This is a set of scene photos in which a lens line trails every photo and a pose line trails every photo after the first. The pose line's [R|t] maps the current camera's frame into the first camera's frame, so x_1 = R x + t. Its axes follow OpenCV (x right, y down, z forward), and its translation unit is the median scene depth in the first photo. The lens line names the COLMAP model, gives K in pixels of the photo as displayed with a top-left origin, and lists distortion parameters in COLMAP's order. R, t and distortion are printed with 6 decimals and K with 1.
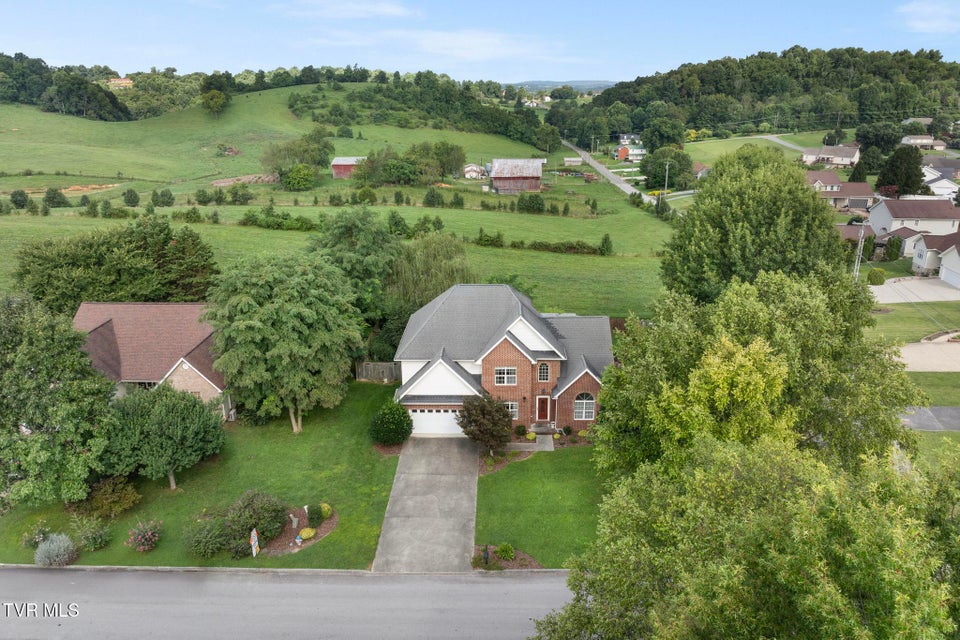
lens RADIAL K [[681.1, 0, 481.5], [0, 681.1, 315.8], [0, 0, 1]] dist [-0.037666, 0.003777]
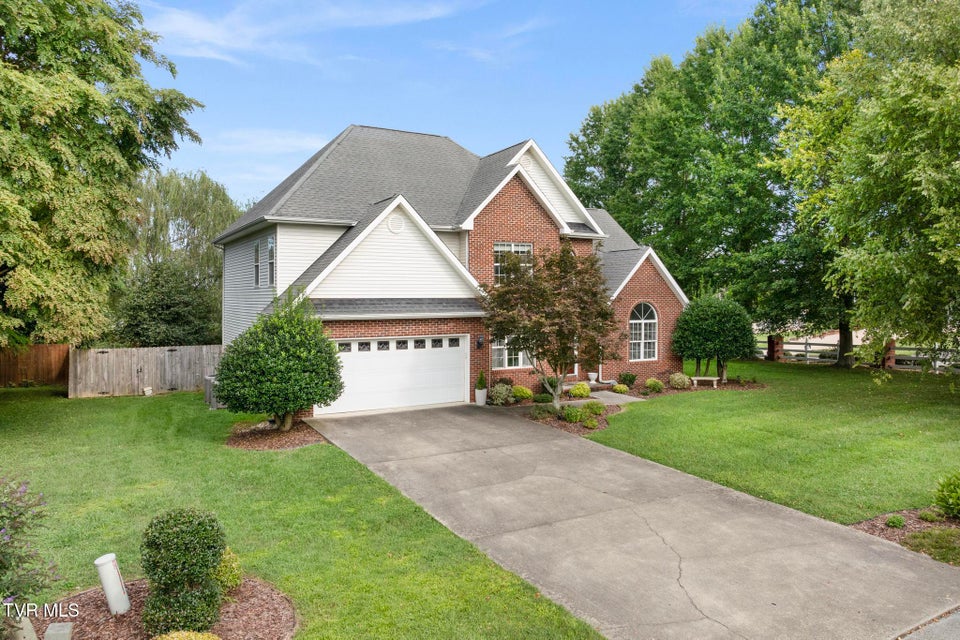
lens RADIAL K [[681.1, 0, 481.5], [0, 681.1, 315.8], [0, 0, 1]] dist [-0.037666, 0.003777]
pose [[0.850481, -0.006068, 0.525971, -0.254014], [0.172576, 0.947804, -0.268115, 0.272492], [-0.496890, 0.318797, 0.807136, 0.737603]]
